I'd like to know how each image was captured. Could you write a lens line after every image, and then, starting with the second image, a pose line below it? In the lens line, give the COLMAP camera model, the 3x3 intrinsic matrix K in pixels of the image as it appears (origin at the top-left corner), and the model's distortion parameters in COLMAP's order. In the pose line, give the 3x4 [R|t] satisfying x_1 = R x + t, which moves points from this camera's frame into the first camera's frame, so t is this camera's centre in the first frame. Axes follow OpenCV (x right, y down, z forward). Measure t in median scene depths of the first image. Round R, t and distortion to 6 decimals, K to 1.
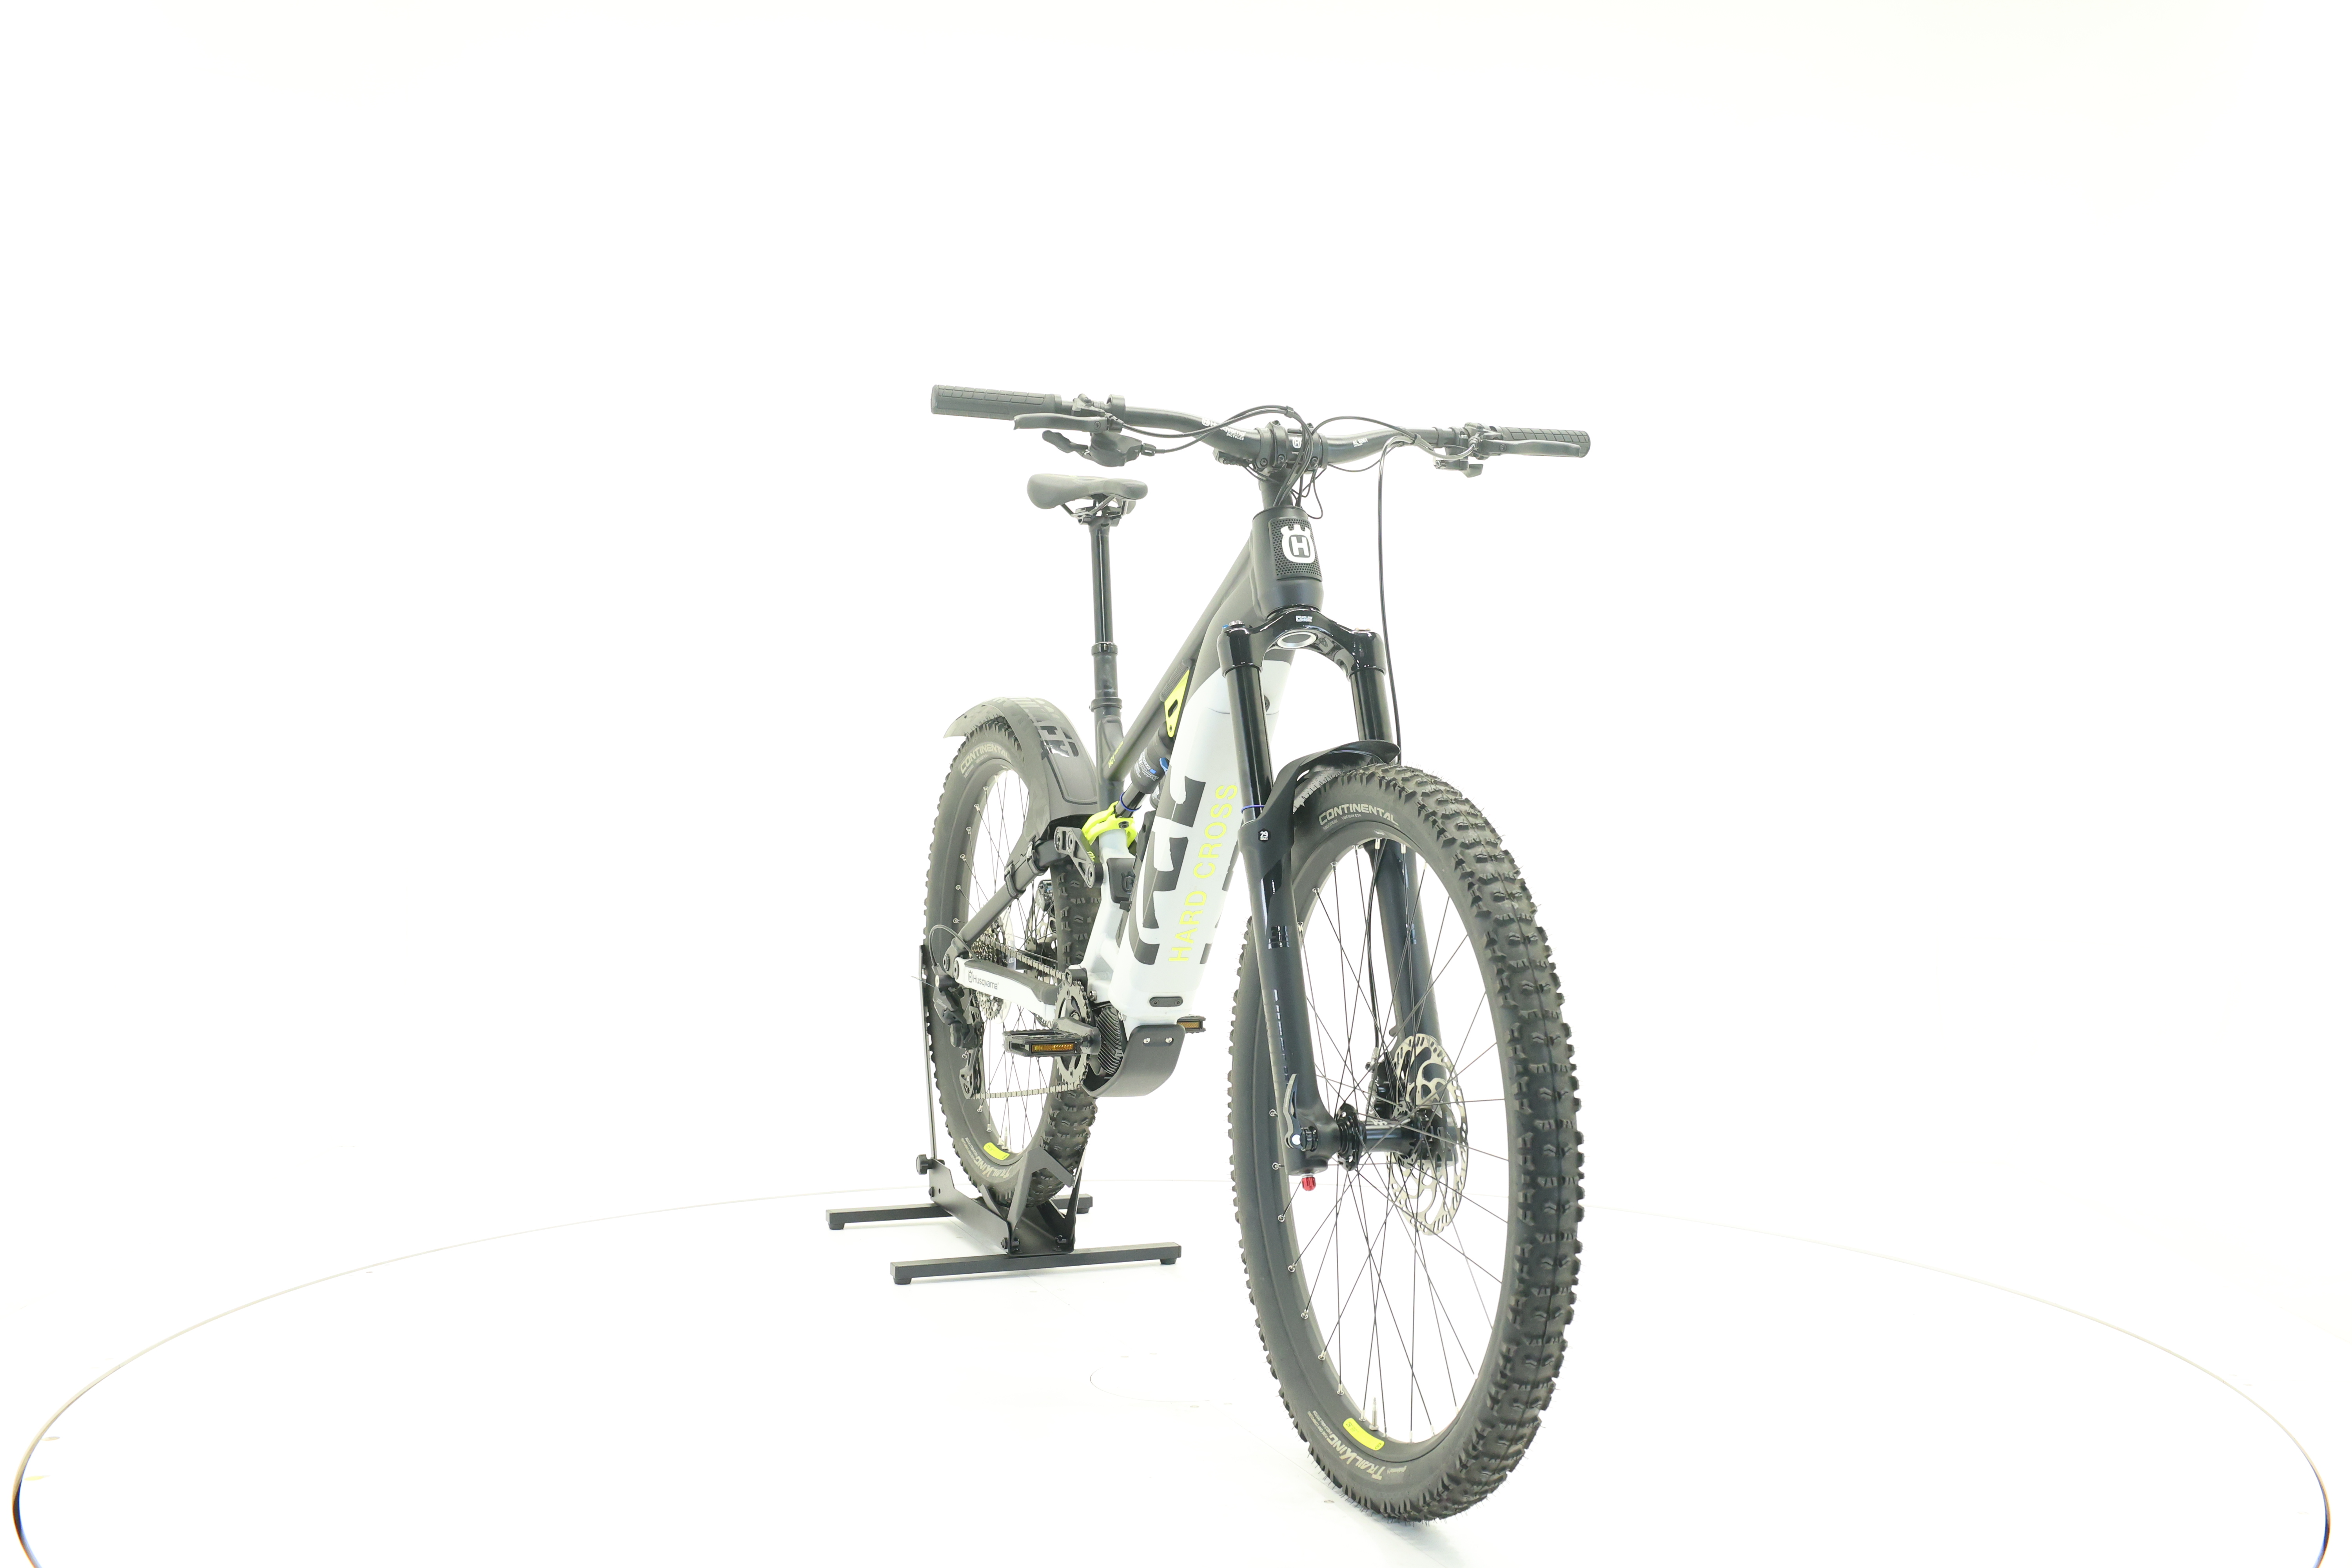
lens RADIAL K [[2505.5, 0, 1177.9], [0, 2505.5, 722.4], [0, 0, 1]] dist [-0.012671, 0.026414]
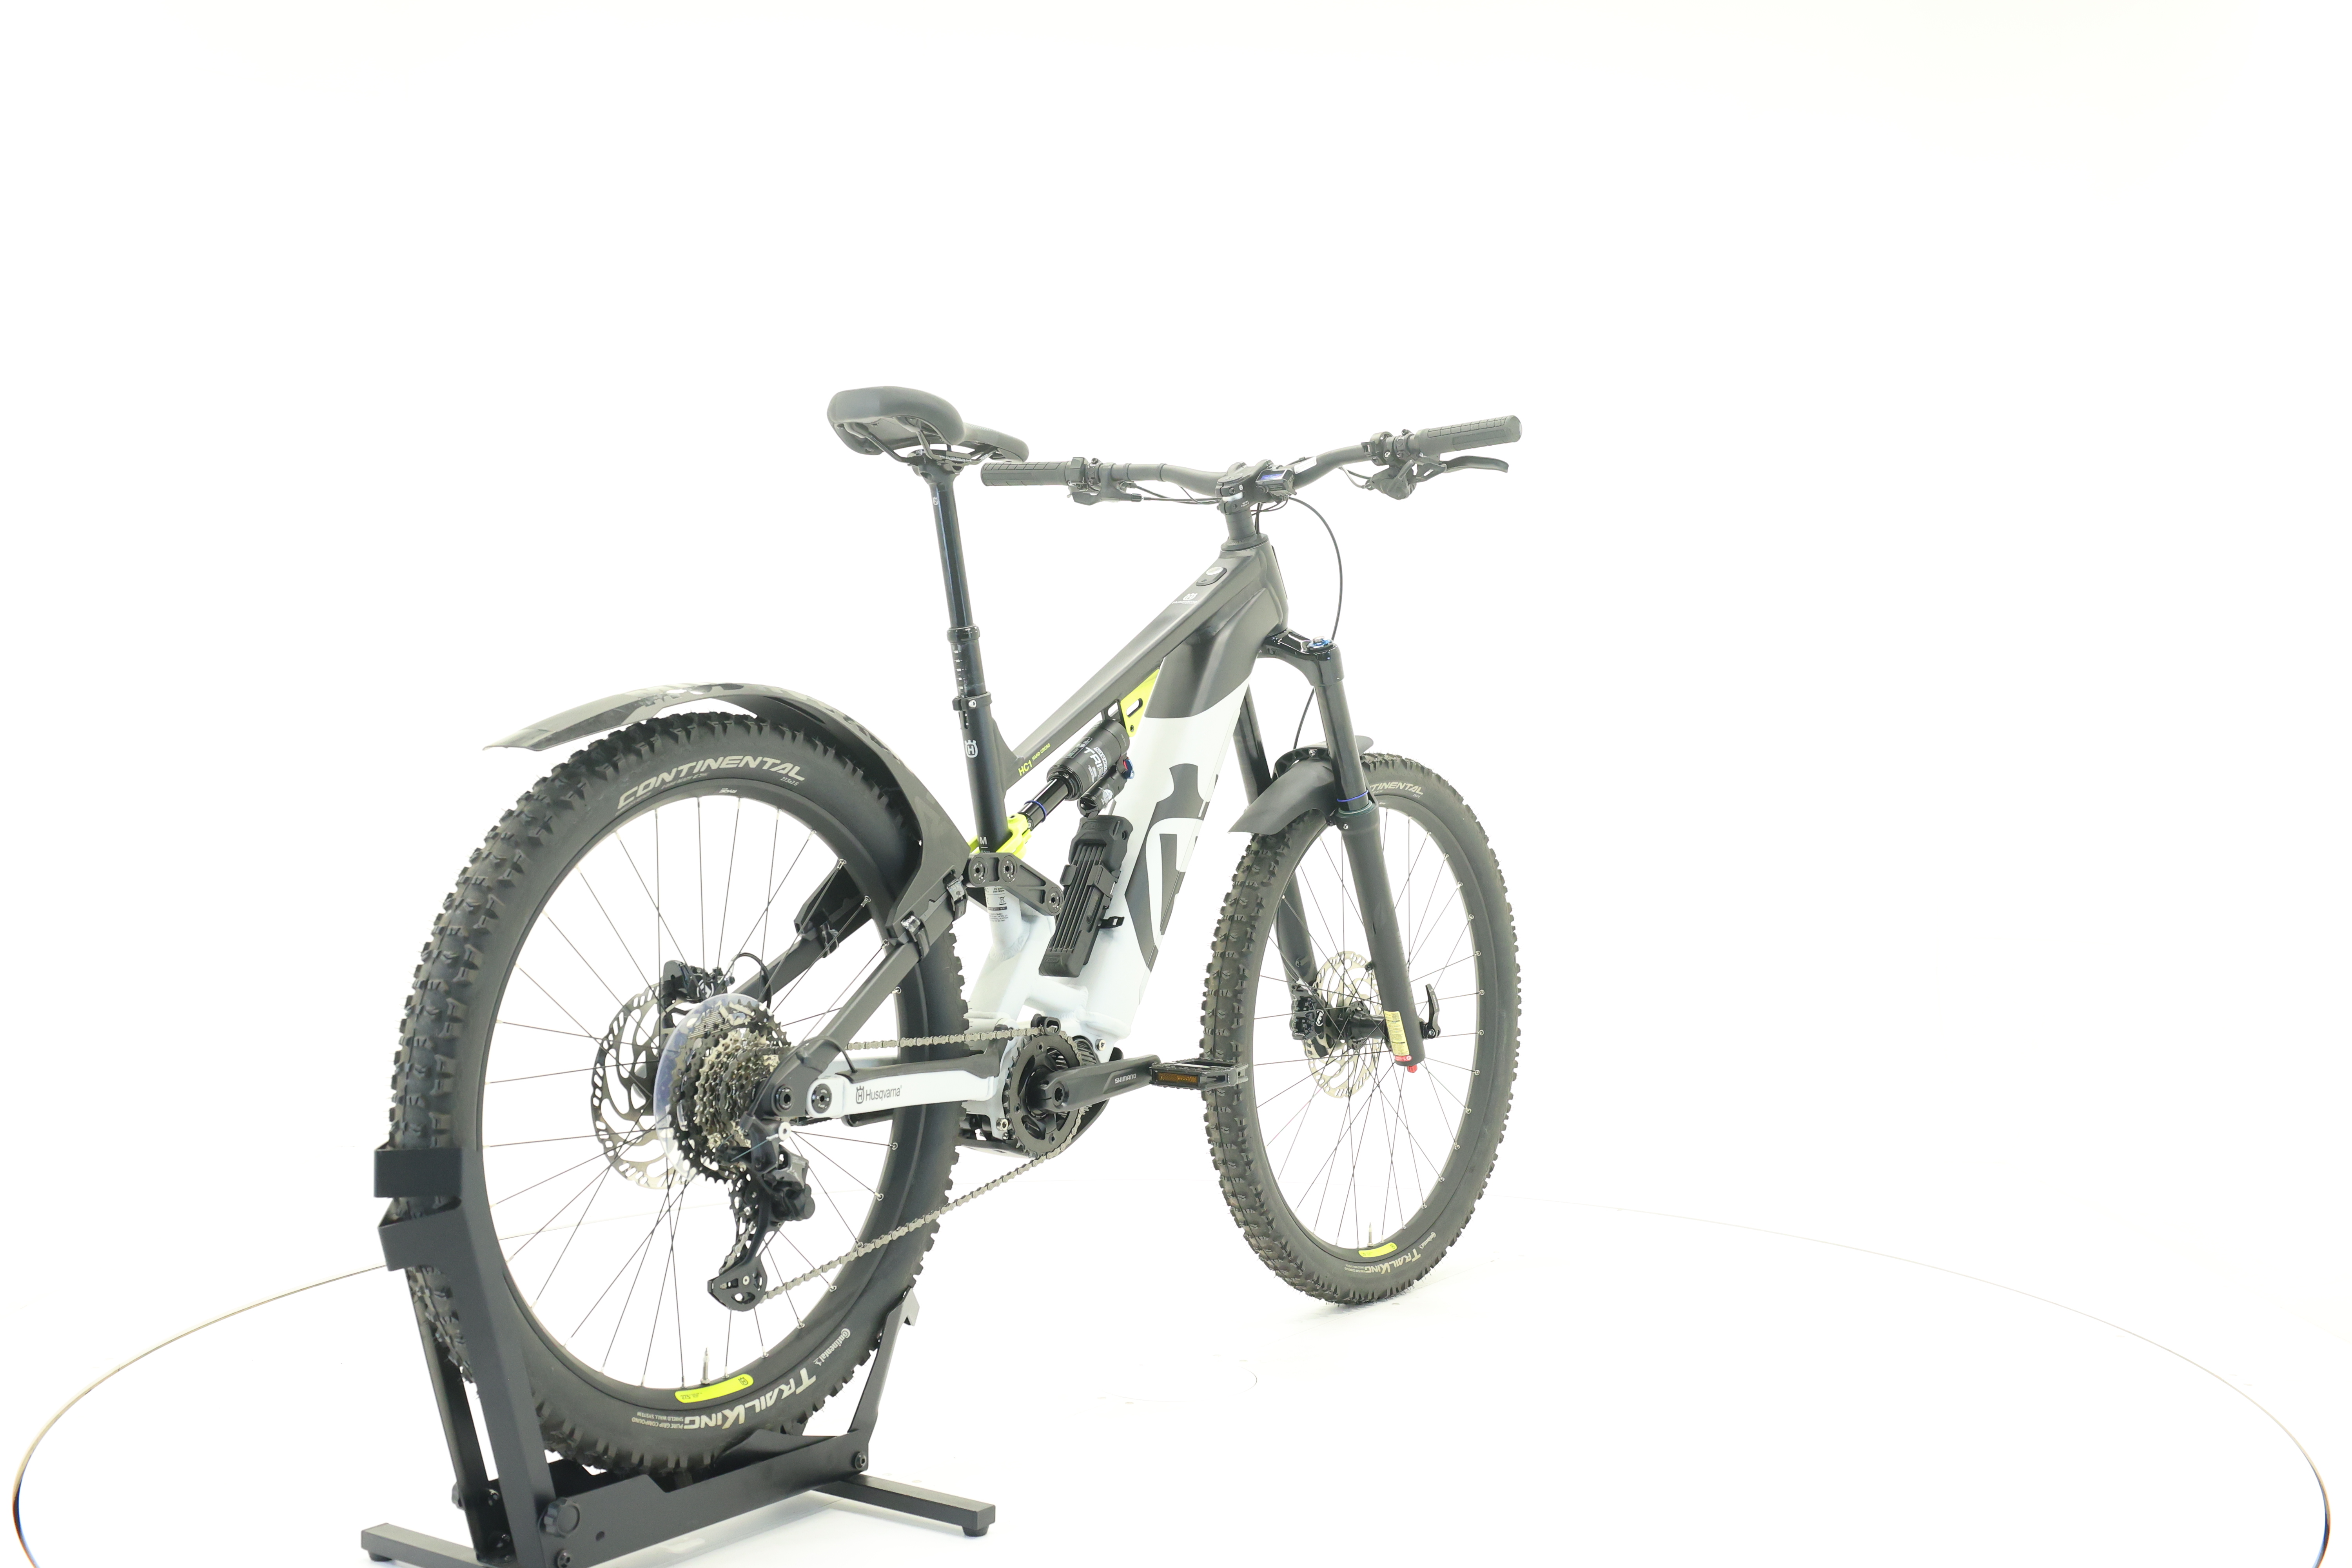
lens RADIAL K [[2505.5, 0, 1177.9], [0, 2505.5, 722.4], [0, 0, 1]] dist [-0.012671, 0.026414]
pose [[-0.559191, -0.010028, 0.828978, -0.897036], [-0.008442, 0.999944, 0.006402, -0.007053], [-0.828996, -0.003418, -0.559244, 1.686144]]
